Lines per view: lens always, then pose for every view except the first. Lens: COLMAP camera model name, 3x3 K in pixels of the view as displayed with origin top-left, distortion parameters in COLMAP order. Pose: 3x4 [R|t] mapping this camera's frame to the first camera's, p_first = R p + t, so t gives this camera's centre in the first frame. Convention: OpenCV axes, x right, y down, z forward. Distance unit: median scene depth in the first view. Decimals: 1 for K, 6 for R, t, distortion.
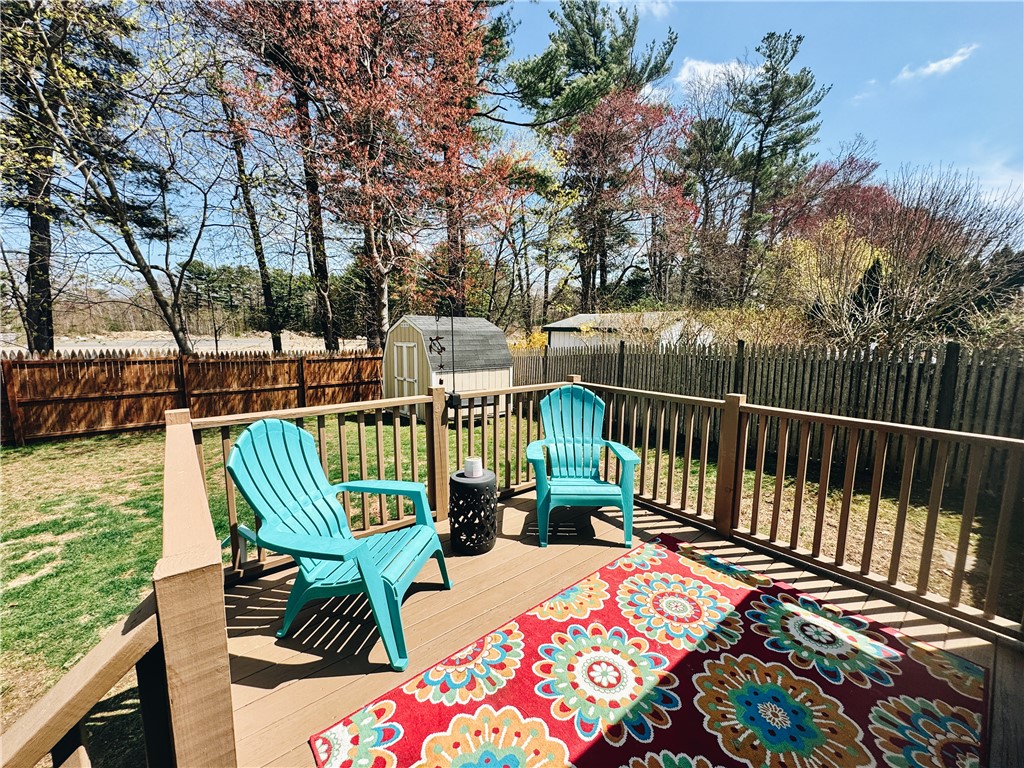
lens RADIAL K [[411.6, 0, 512.0], [0, 411.6, 384.0], [0, 0, 1]] dist [0.000251, 0.000012]
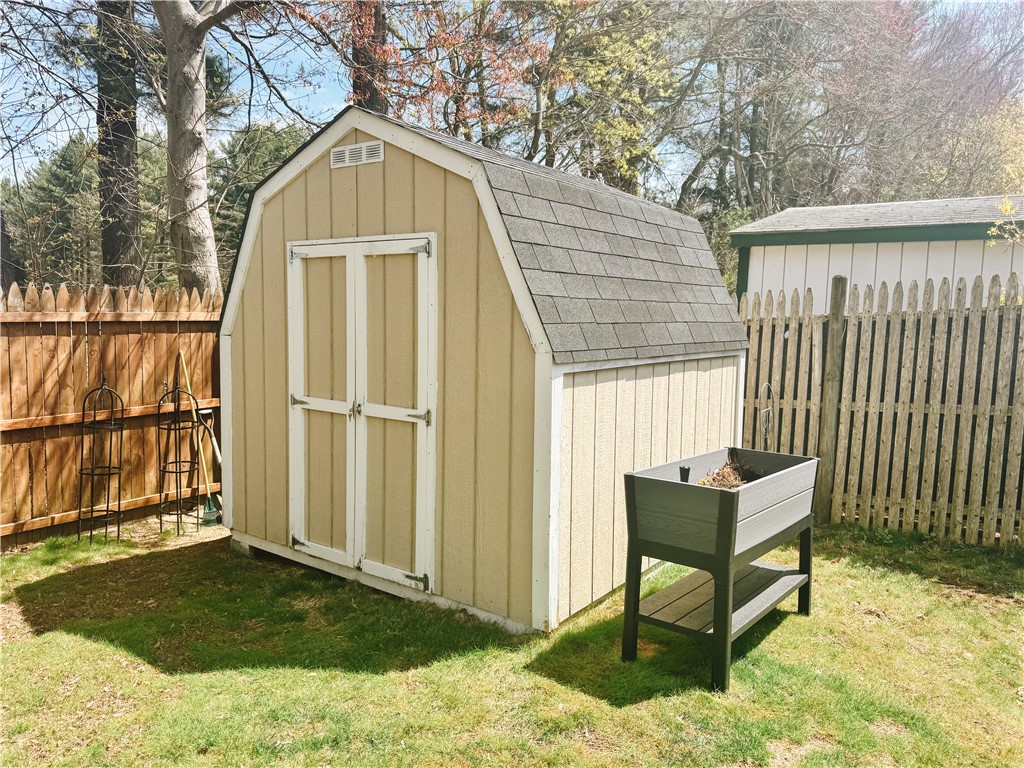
lens RADIAL K [[714.6, 0, 512.0], [0, 714.6, 384.0], [0, 0, 1]] dist [-0.003755, -0.001848]
pose [[0.978195, -0.010257, 0.207436, -0.223187], [0.014032, 0.999761, -0.016737, -0.015366], [-0.207215, 0.019282, 0.978105, 0.534621]]
